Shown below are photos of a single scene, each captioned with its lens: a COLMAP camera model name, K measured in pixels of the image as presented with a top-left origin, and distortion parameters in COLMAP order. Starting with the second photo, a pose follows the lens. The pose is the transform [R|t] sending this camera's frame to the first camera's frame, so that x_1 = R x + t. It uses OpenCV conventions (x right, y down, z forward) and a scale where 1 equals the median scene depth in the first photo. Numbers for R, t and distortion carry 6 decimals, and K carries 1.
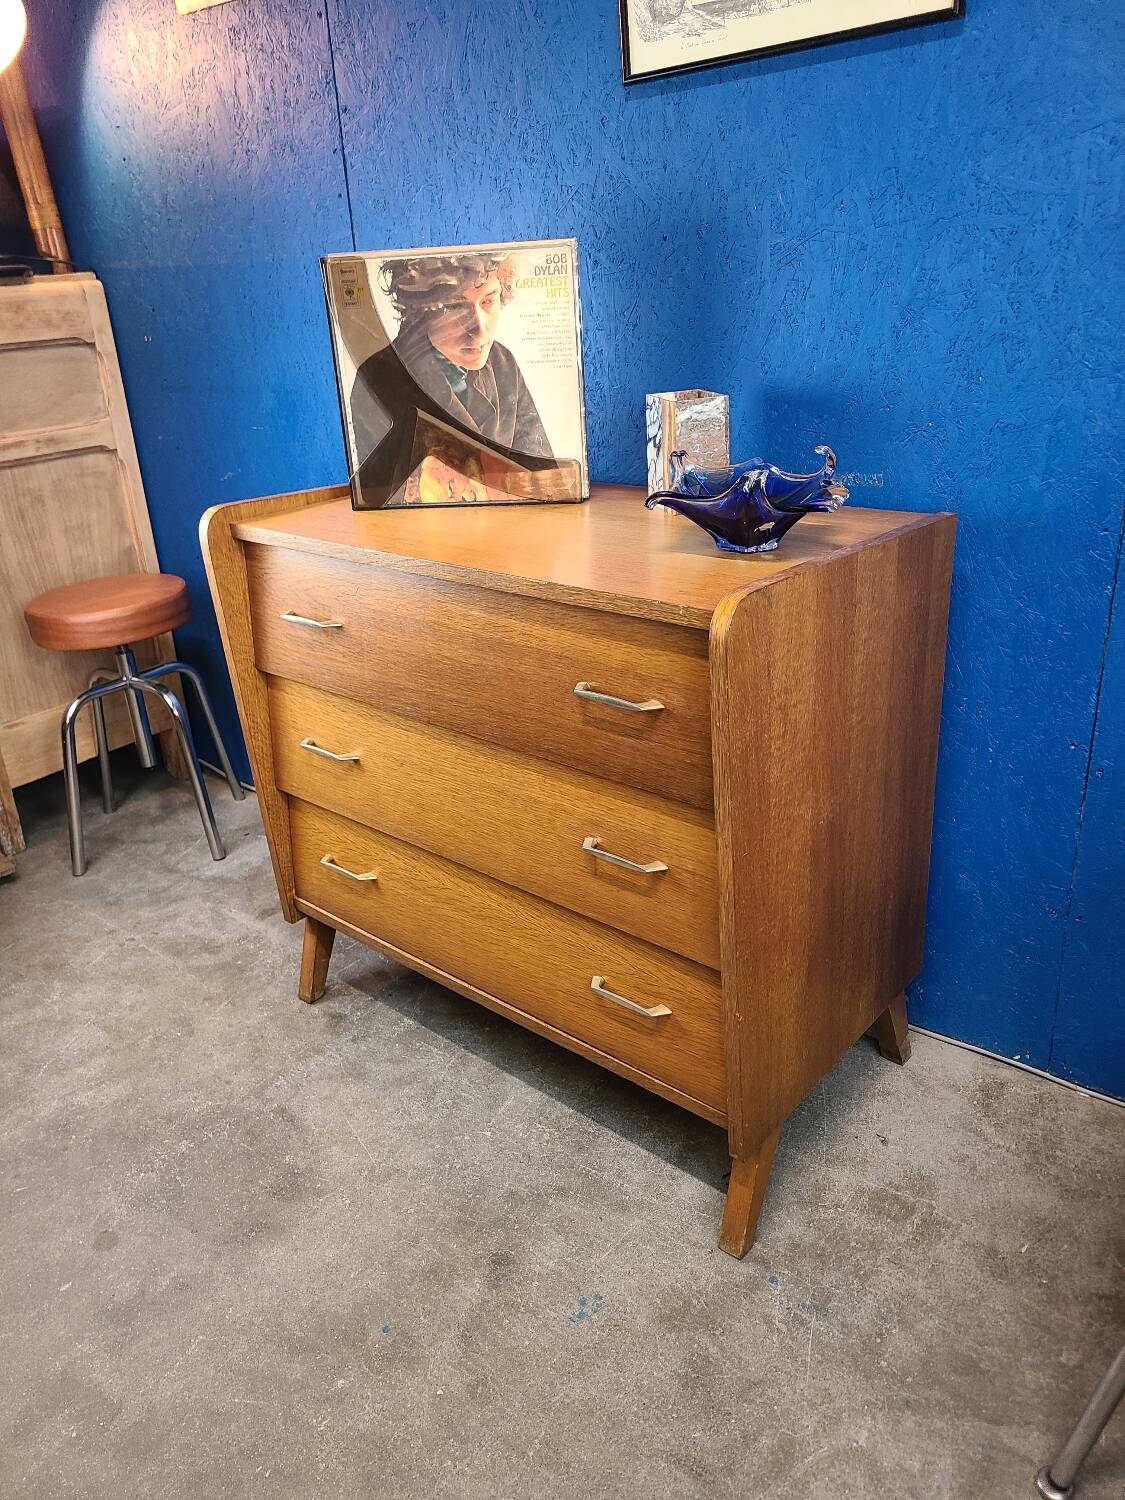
lens RADIAL K [[1131.2, 0, 543.8], [0, 1131.2, 738.3], [0, 0, 1]] dist [0.059657, -0.052546]
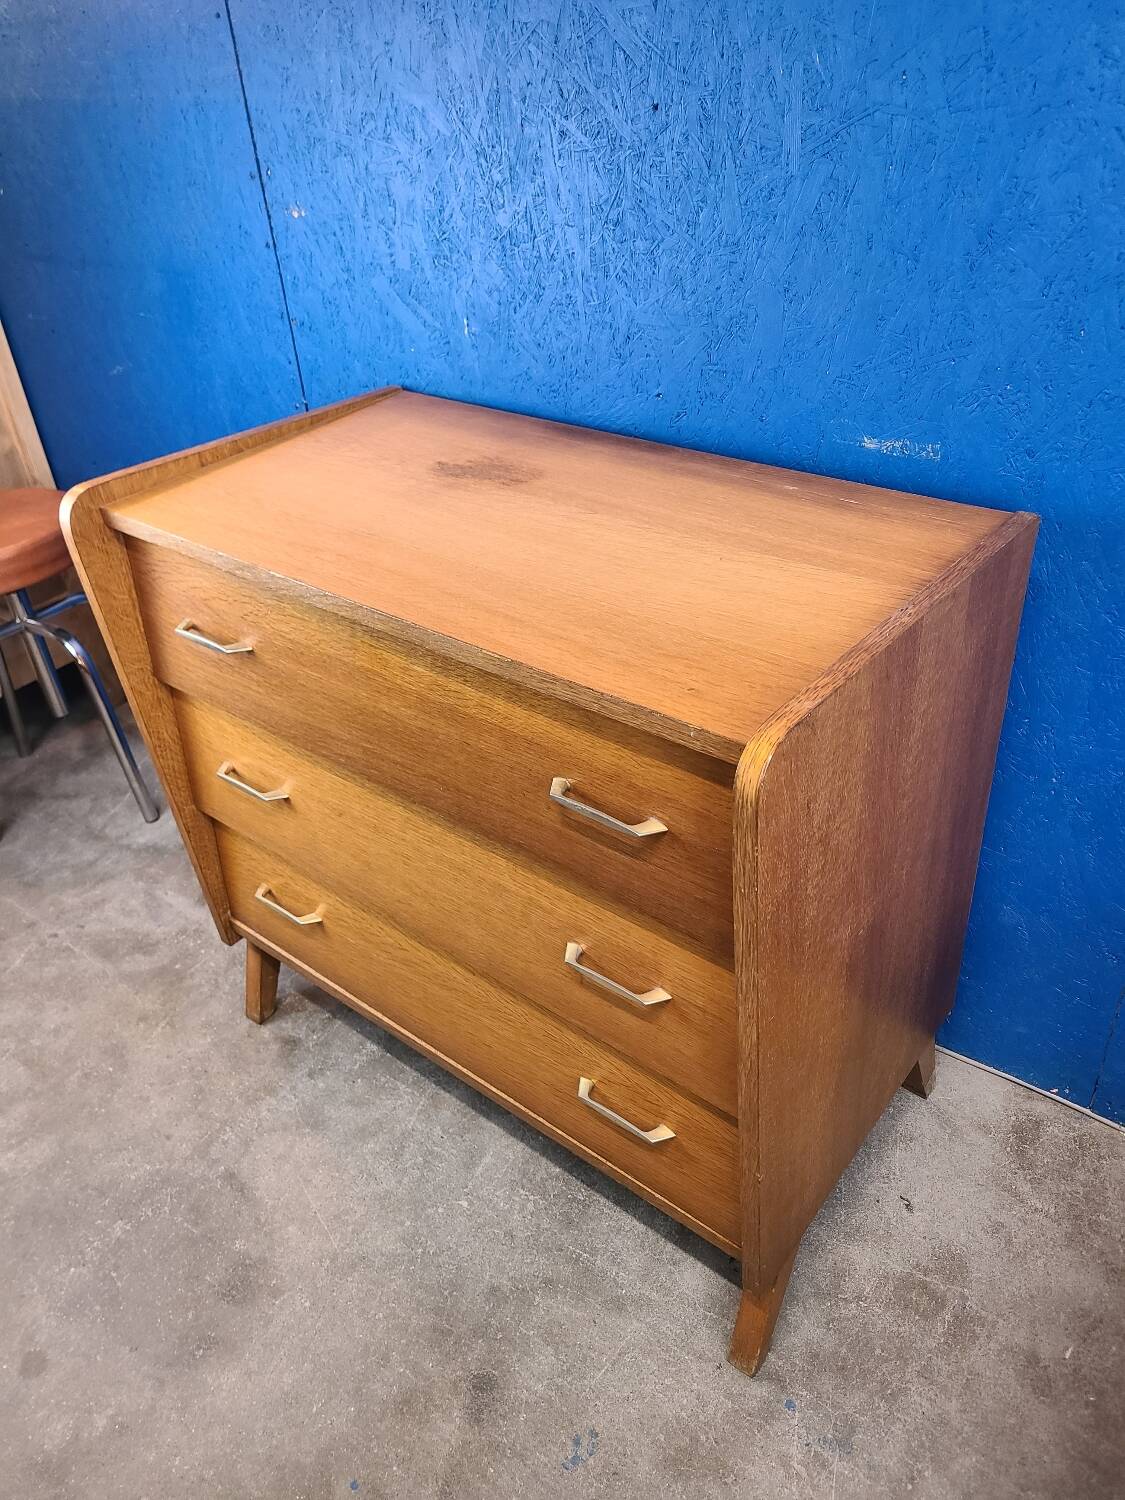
lens RADIAL K [[1131.2, 0, 559.6], [0, 1131.2, 741.6], [0, 0, 1]] dist [0.059657, -0.052546]
pose [[0.999015, -0.030990, 0.031765, 0.008247], [0.024343, 0.981162, 0.191644, -0.183610], [-0.037106, -0.190682, 0.980950, 0.204548]]
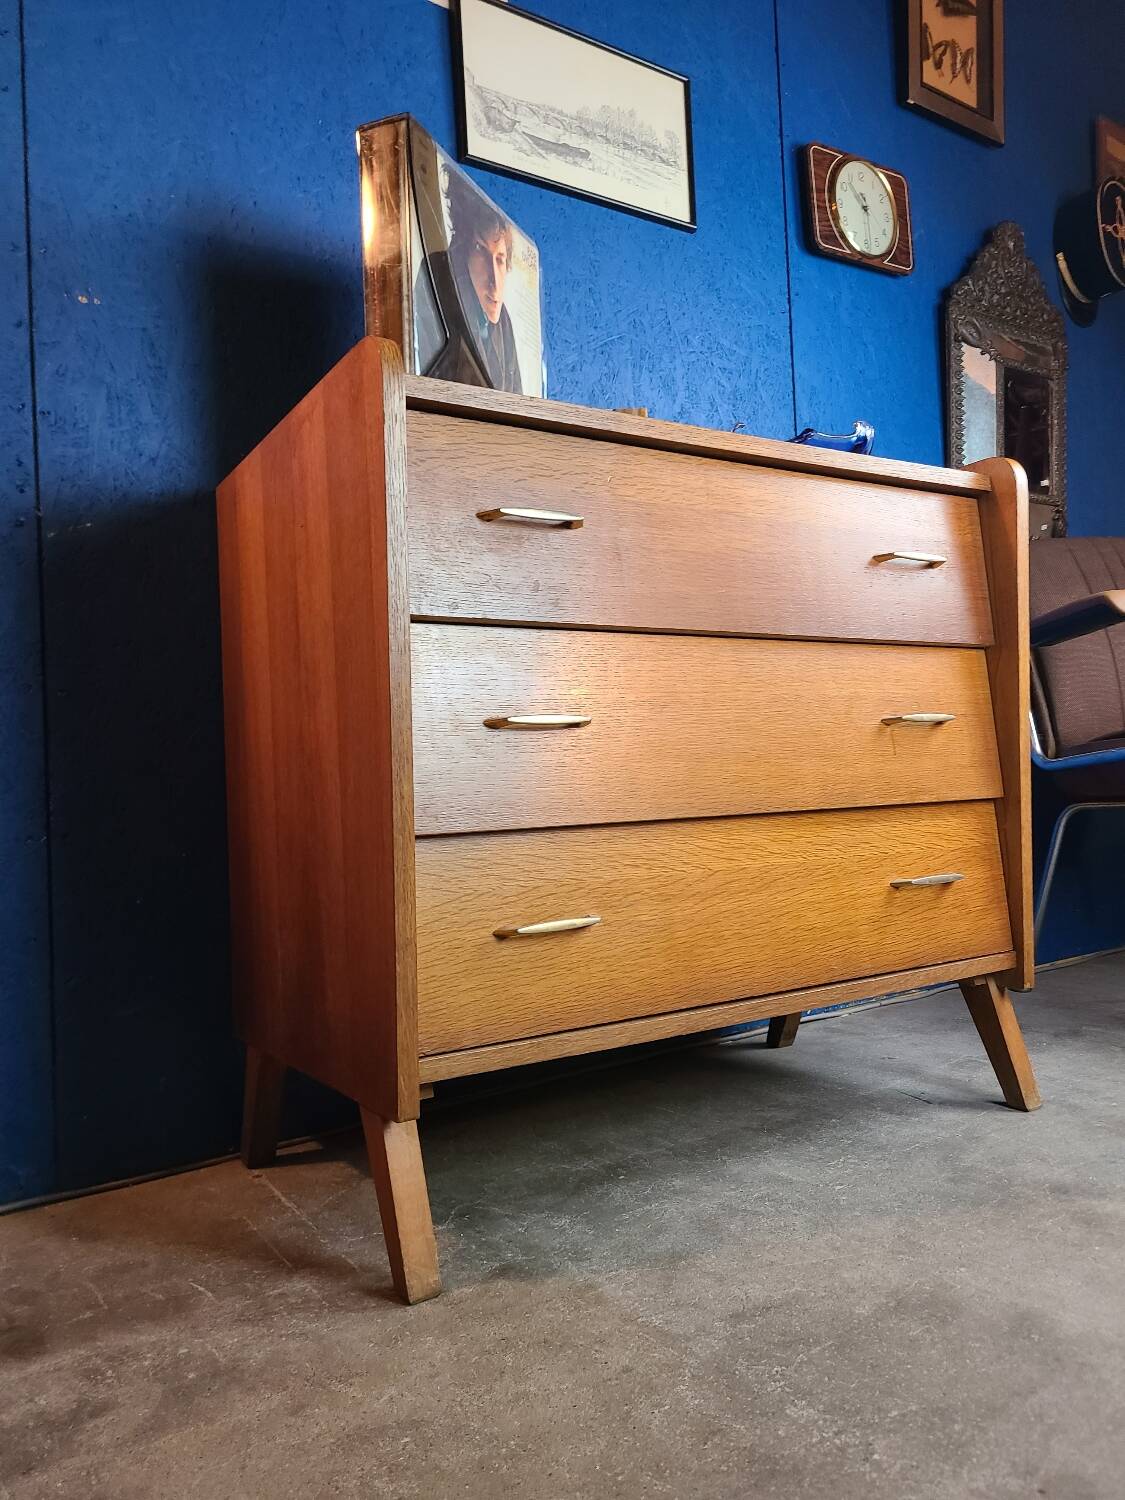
lens RADIAL K [[1131.2, 0, 578.2], [0, 1131.2, 744.5], [0, 0, 1]] dist [0.059657, -0.052546]
pose [[0.265752, 0.080305, 0.960691, -0.882856], [0.401017, 0.897007, -0.185914, 0.165531], [-0.876676, 0.434660, 0.206178, 0.915154]]
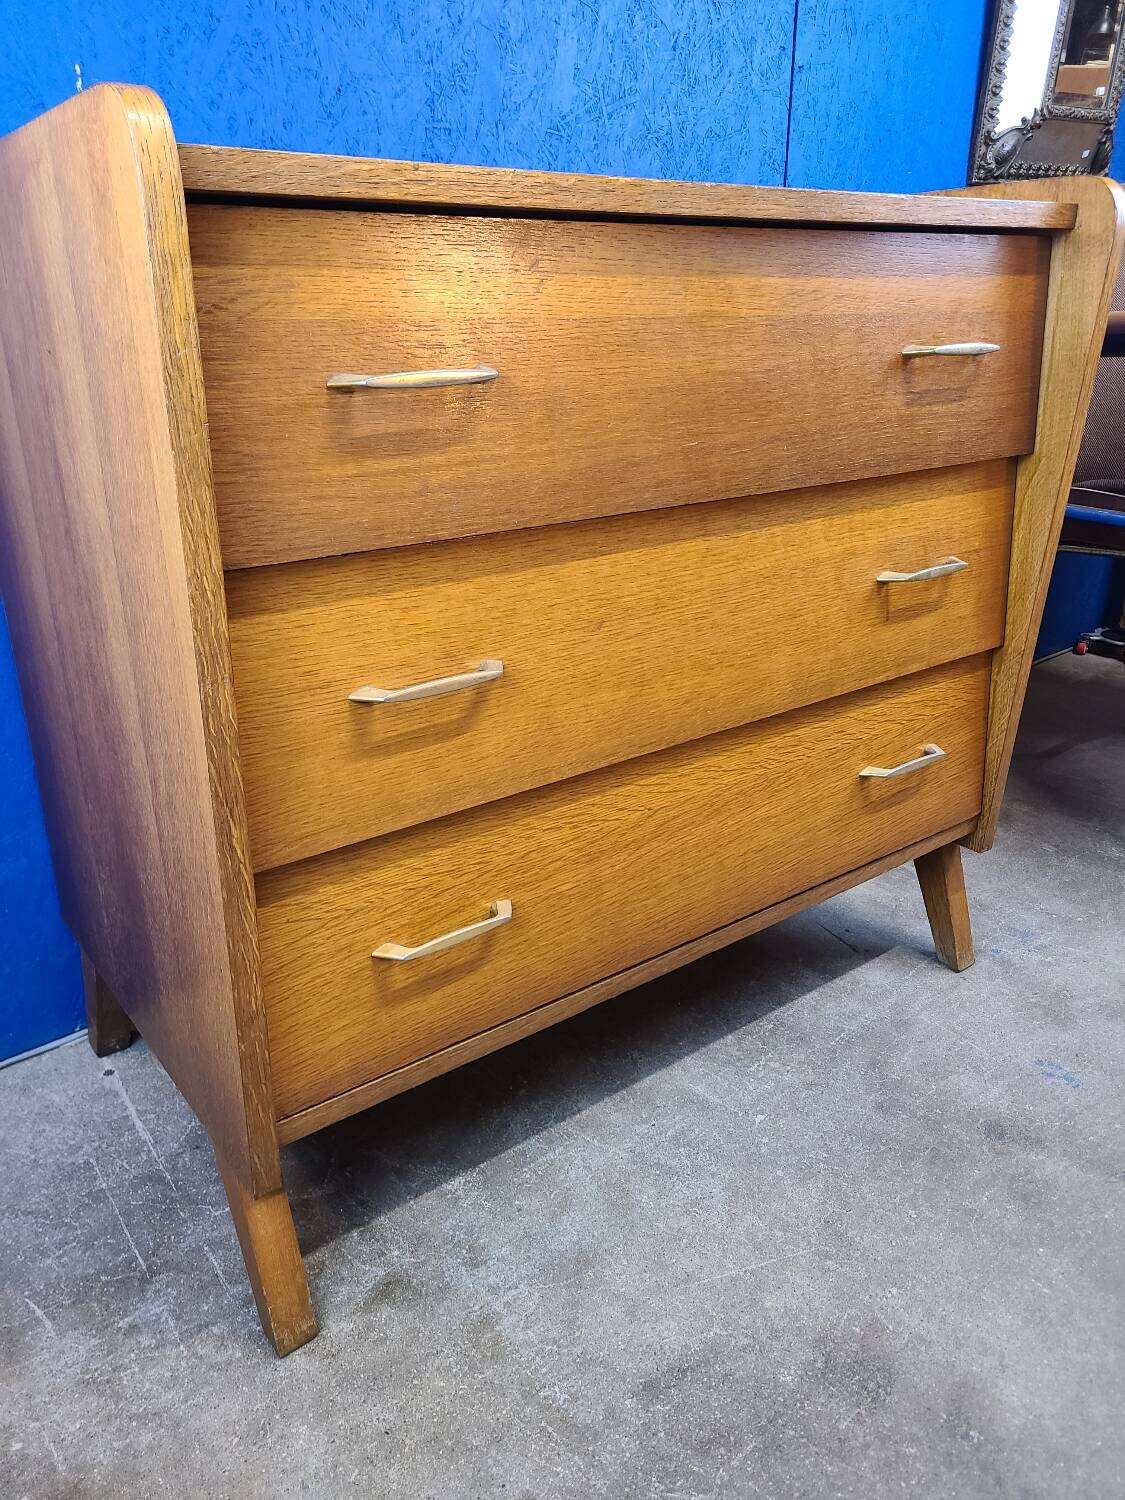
lens RADIAL K [[1131.2, 0, 558.5], [0, 1131.2, 740.0], [0, 0, 1]] dist [0.059657, -0.052546]
pose [[0.198201, -0.311641, 0.929299, -0.672463], [0.371908, 0.901118, 0.222870, -0.057919], [-0.906863, 0.301440, 0.294504, 0.883974]]
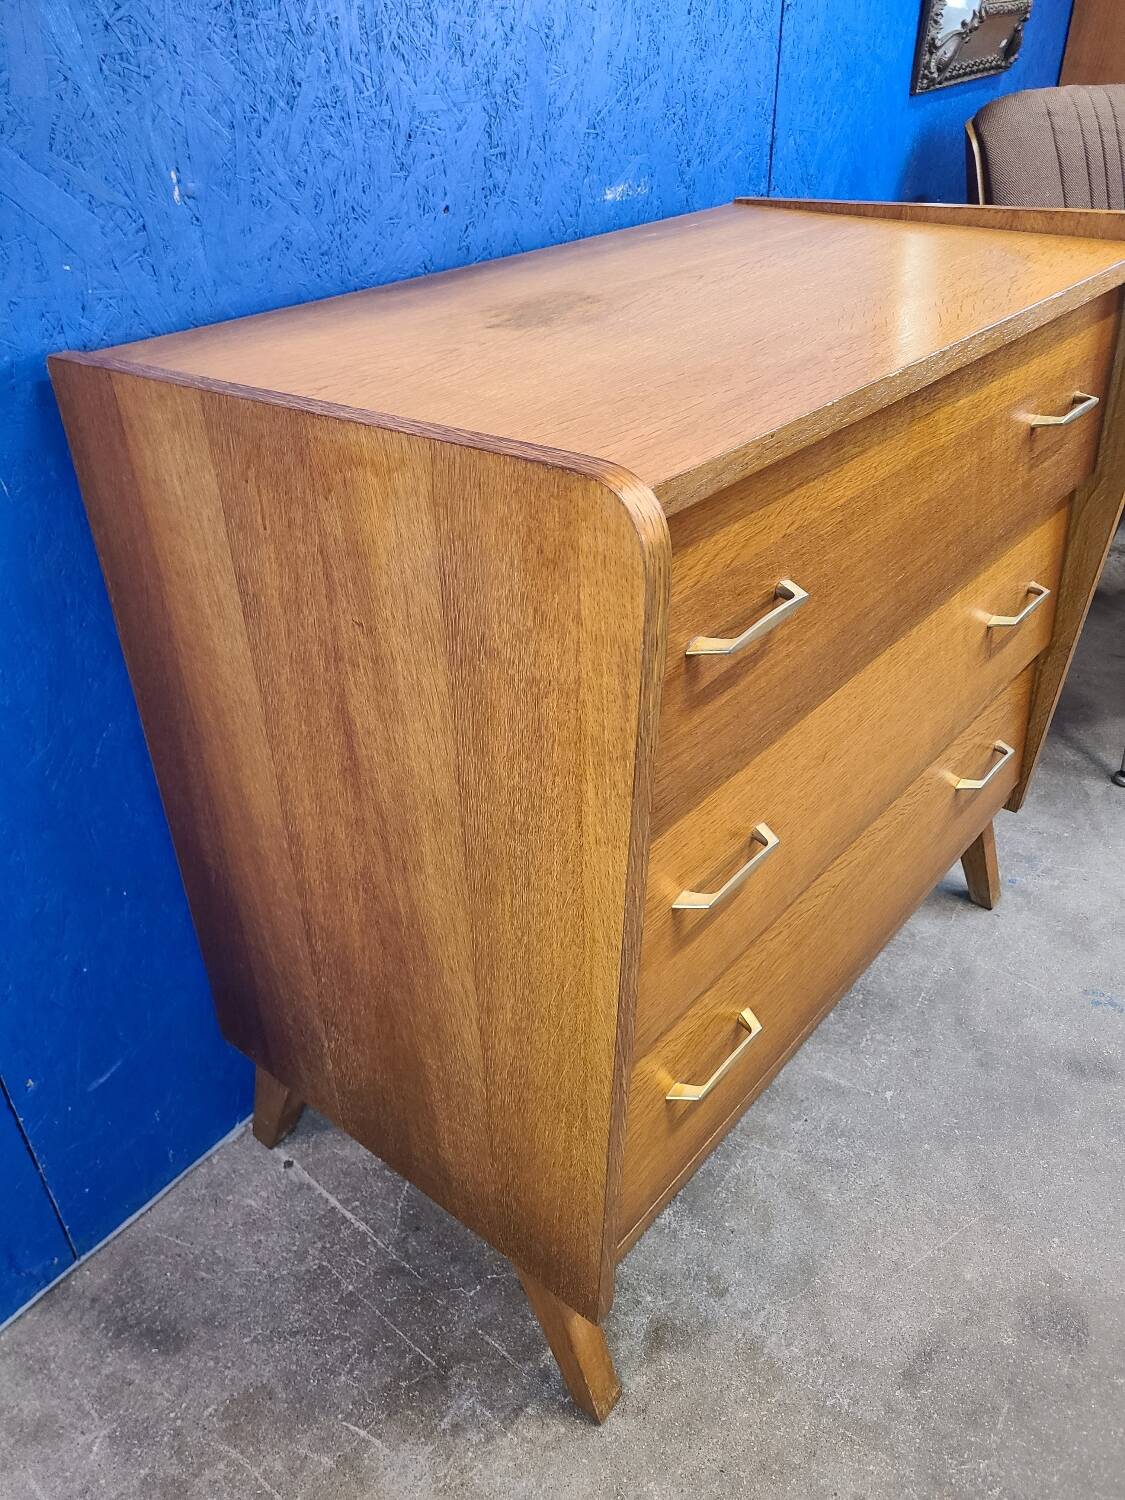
lens RADIAL K [[1131.2, 0, 557.3], [0, 1131.2, 763.3], [0, 0, 1]] dist [0.059657, -0.052546]
pose [[-0.031938, -0.504428, 0.862863, -0.637097], [0.407240, 0.781826, 0.472127, -0.310878], [-0.912762, 0.366471, 0.180454, 1.035214]]
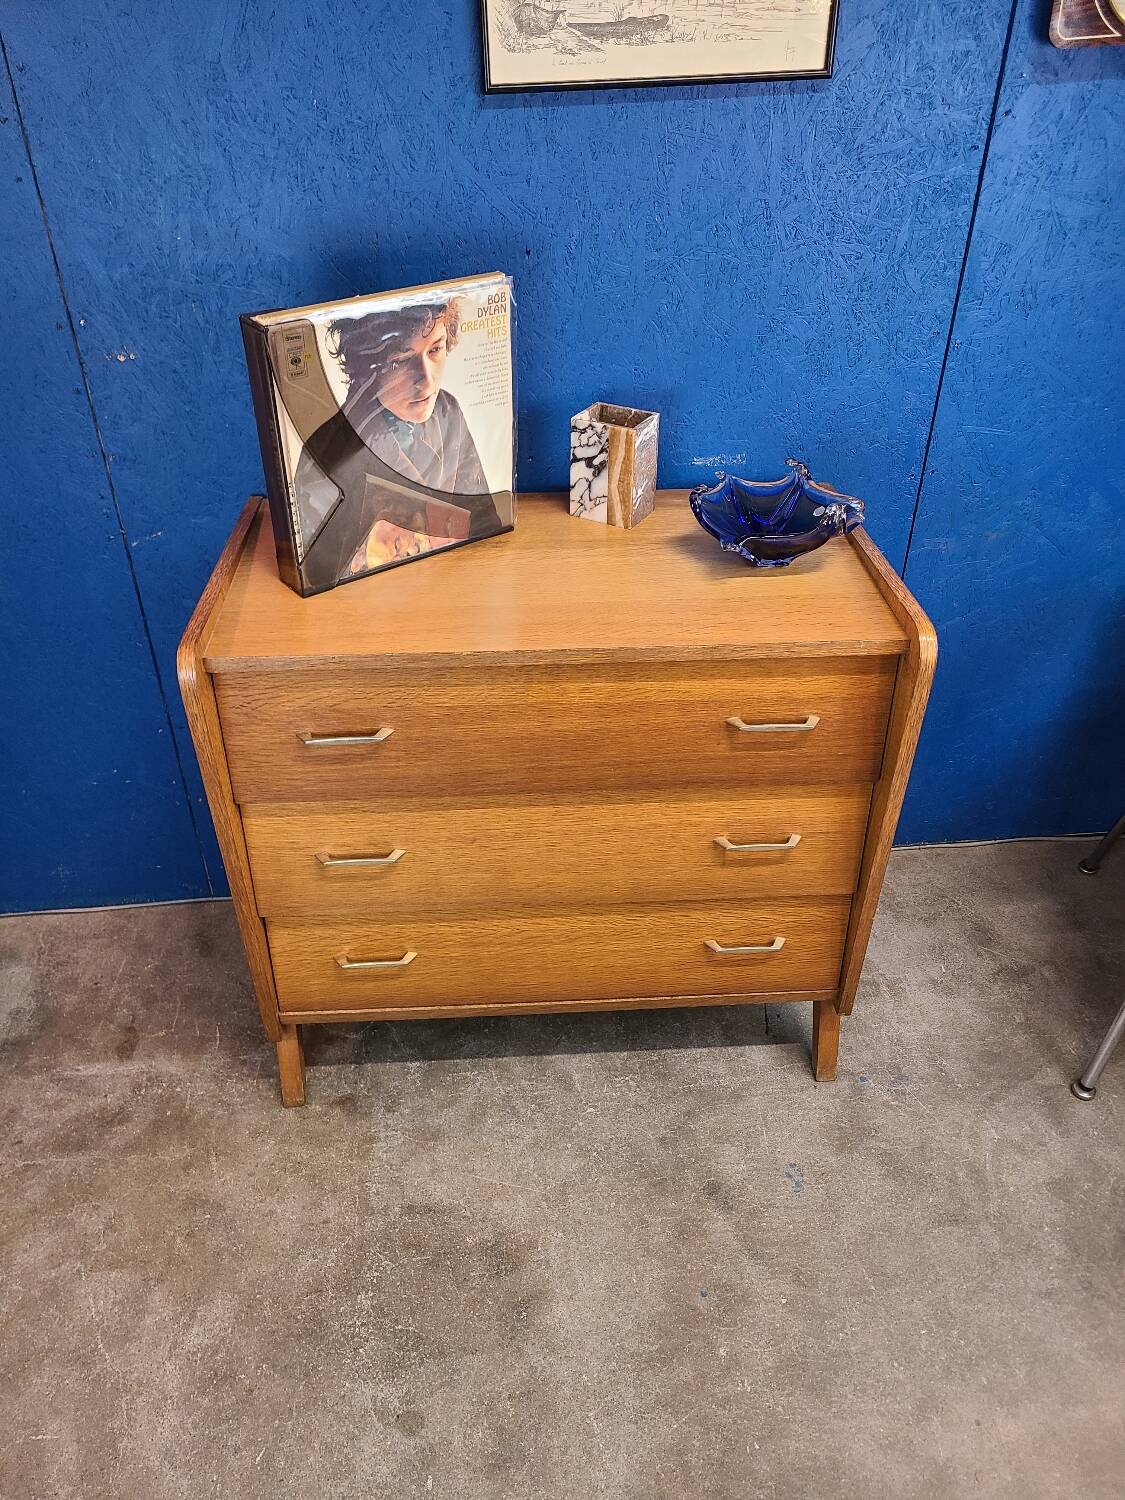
lens RADIAL K [[1131.2, 0, 550.9], [0, 1131.2, 746.5], [0, 0, 1]] dist [0.059657, -0.052546]
pose [[0.710336, -0.359866, 0.604913, -0.652385], [0.239259, 0.931695, 0.273314, -0.310354], [-0.661950, -0.049414, 0.747917, 0.226380]]
